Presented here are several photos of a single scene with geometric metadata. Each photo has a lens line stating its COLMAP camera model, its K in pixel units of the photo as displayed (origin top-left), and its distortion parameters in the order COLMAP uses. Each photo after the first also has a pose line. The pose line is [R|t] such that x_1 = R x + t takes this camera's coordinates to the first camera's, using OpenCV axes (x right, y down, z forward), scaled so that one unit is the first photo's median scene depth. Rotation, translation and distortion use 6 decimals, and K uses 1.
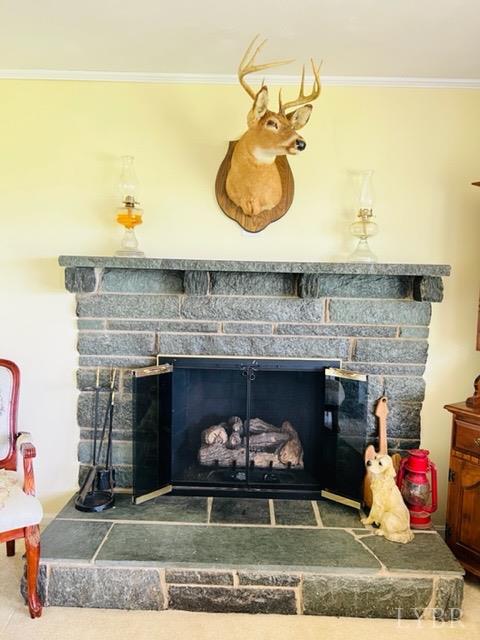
lens RADIAL K [[478.9, 0, 242.9], [0, 478.9, 321.6], [0, 0, 1]] dist [0.011364, -0.000419]
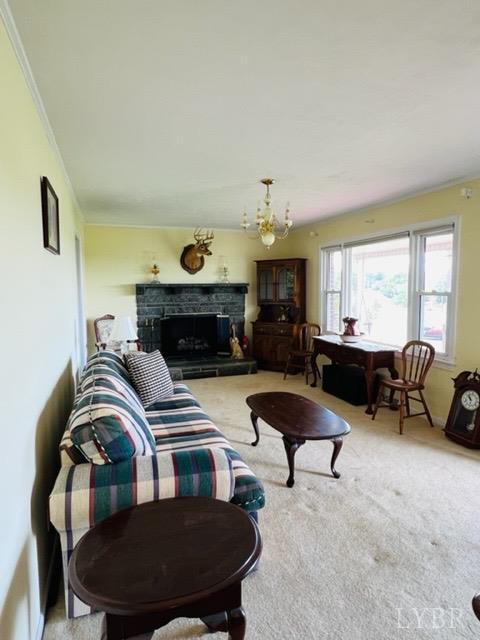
lens RADIAL K [[376.7, 0, 236.0], [0, 376.7, 317.7], [0, 0, 1]] dist [-0.006805, -0.001135]
pose [[0.938797, -0.060072, 0.339193, -0.587508], [0.062578, 0.998034, 0.003554, 0.114938], [-0.338739, 0.017889, 0.940710, -1.499886]]
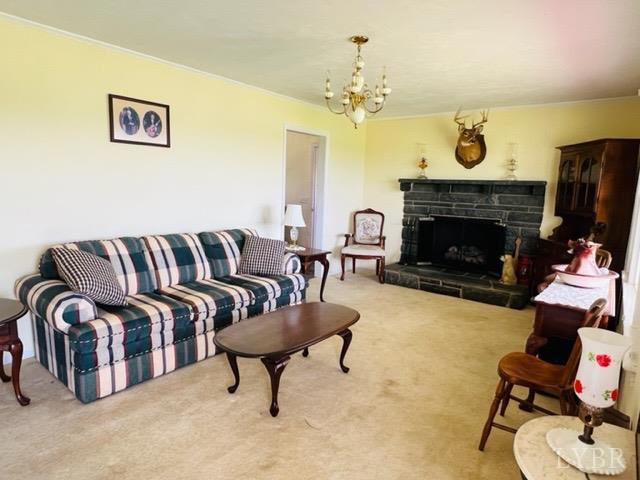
lens RADIAL K [[376.7, 0, 315.8], [0, 376.7, 242.2], [0, 0, 1]] dist [-0.006805, -0.001135]
pose [[0.793346, 0.089712, -0.602125, 0.634019], [-0.070968, 0.995967, 0.054884, 0.159999], [0.604620, -0.000811, 0.796513, -1.151370]]
